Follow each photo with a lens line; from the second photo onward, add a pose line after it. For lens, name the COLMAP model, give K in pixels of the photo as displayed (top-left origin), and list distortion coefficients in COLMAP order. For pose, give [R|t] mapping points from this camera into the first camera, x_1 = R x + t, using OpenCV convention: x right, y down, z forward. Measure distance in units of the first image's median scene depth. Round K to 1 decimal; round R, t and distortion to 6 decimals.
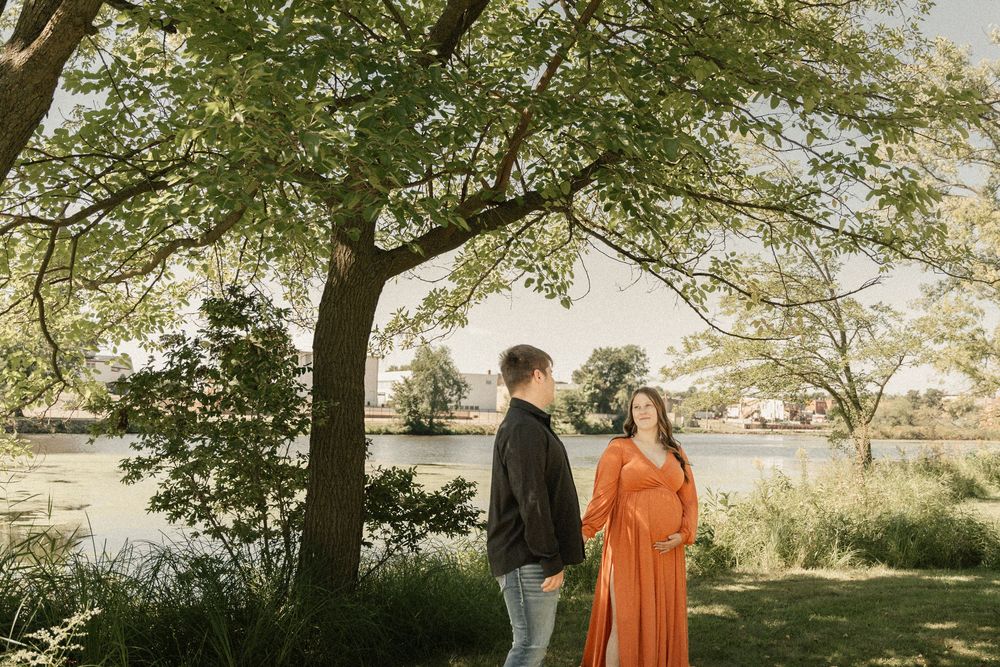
lens RADIAL K [[1023.8, 0, 500.0], [0, 1023.8, 333.5], [0, 0, 1]] dist [0.007959, 0.002878]
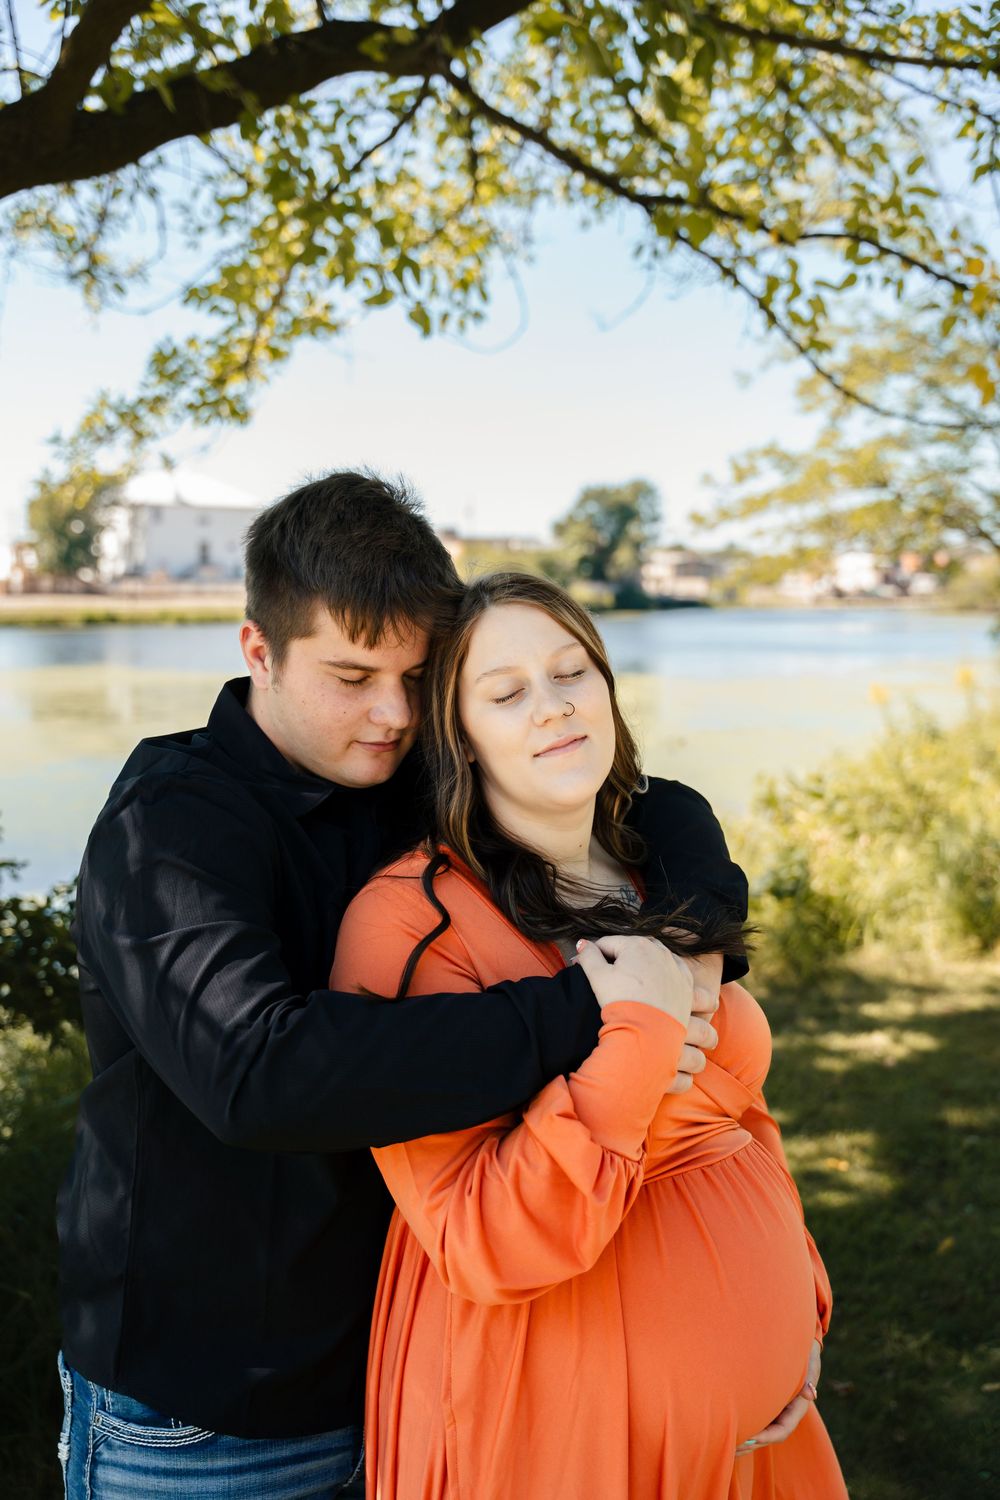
lens RADIAL K [[1507.2, 0, 500.0], [0, 1507.2, 750.0], [0, 0, 1]] dist [-0.053056, -0.005924]
pose [[0.999047, -0.027660, 0.033764, 0.050768], [0.020889, 0.982222, 0.186558, 0.012882], [-0.038324, -0.185675, 0.981864, 0.365807]]
